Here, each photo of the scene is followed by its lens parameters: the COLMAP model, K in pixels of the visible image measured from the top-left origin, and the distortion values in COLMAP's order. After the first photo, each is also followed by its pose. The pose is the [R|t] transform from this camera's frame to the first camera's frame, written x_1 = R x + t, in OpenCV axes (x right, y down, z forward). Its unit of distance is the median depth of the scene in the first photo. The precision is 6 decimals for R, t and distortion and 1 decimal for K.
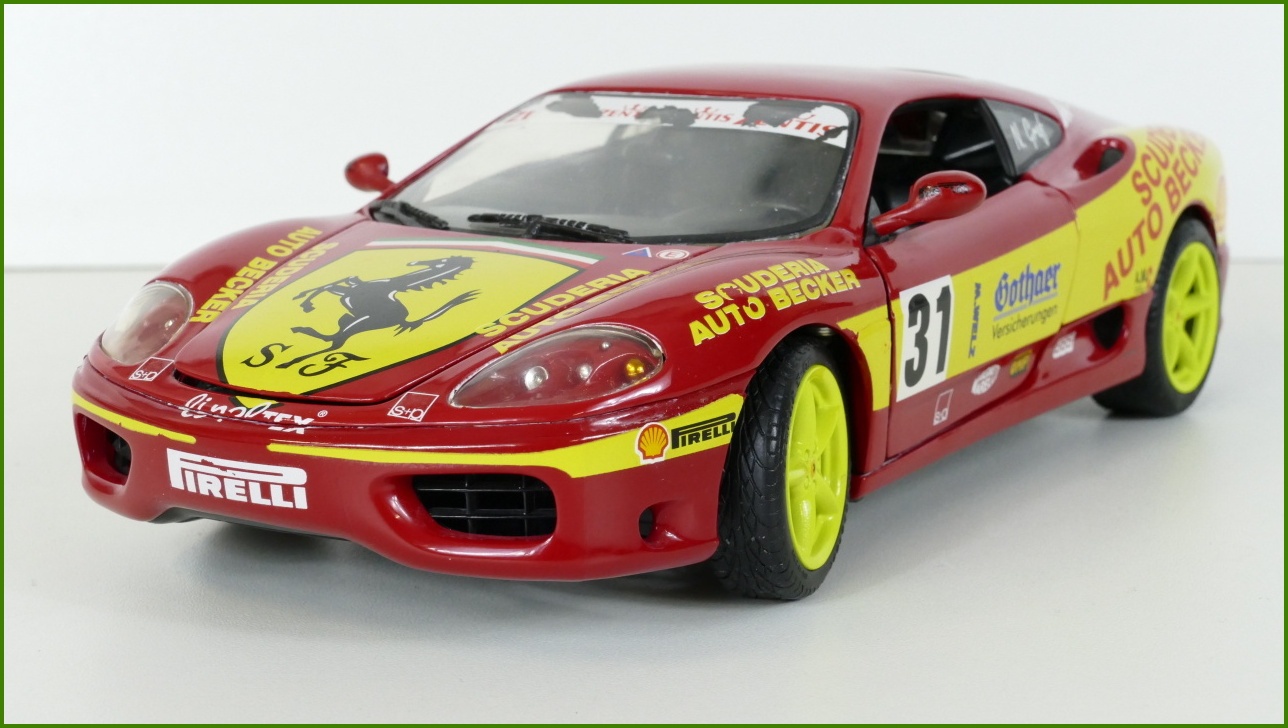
lens RADIAL K [[2405.0, 0, 639.3], [0, 2405.0, 359.2], [0, 0, 1]] dist [-0.100292, 0.000000]
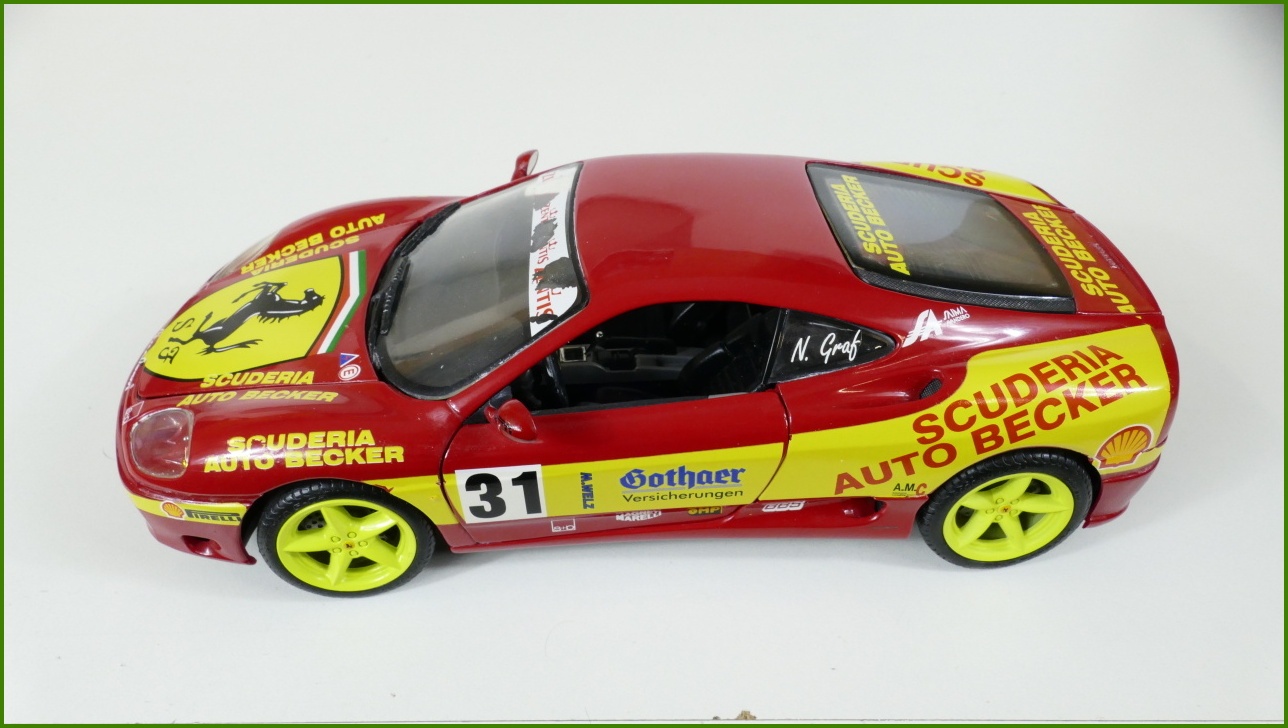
lens RADIAL K [[924.8, 0, 651.6], [0, 924.8, 402.9], [0, 0, 1]] dist [-0.040834, 0.017994]
pose [[0.604523, 0.532717, -0.592254, 0.491347], [-0.153474, 0.807449, 0.569625, -0.395576], [0.781663, -0.253456, 0.569880, 0.849192]]
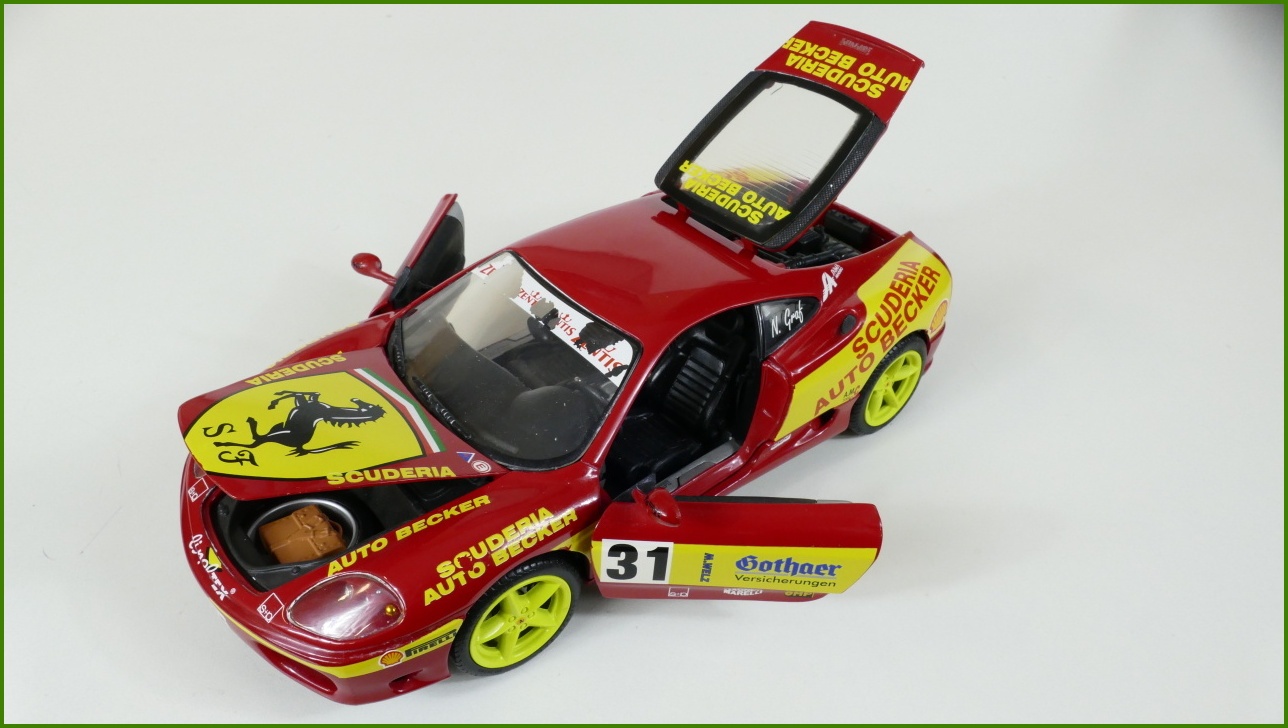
lens RADIAL K [[924.8, 0, 646.0], [0, 924.8, 372.9], [0, 0, 1]] dist [-0.040834, 0.017994]
pose [[0.960544, 0.201649, -0.191554, 0.250215], [-0.089483, 0.876167, 0.473629, -0.446433], [0.263340, -0.437801, 0.859641, 0.520802]]
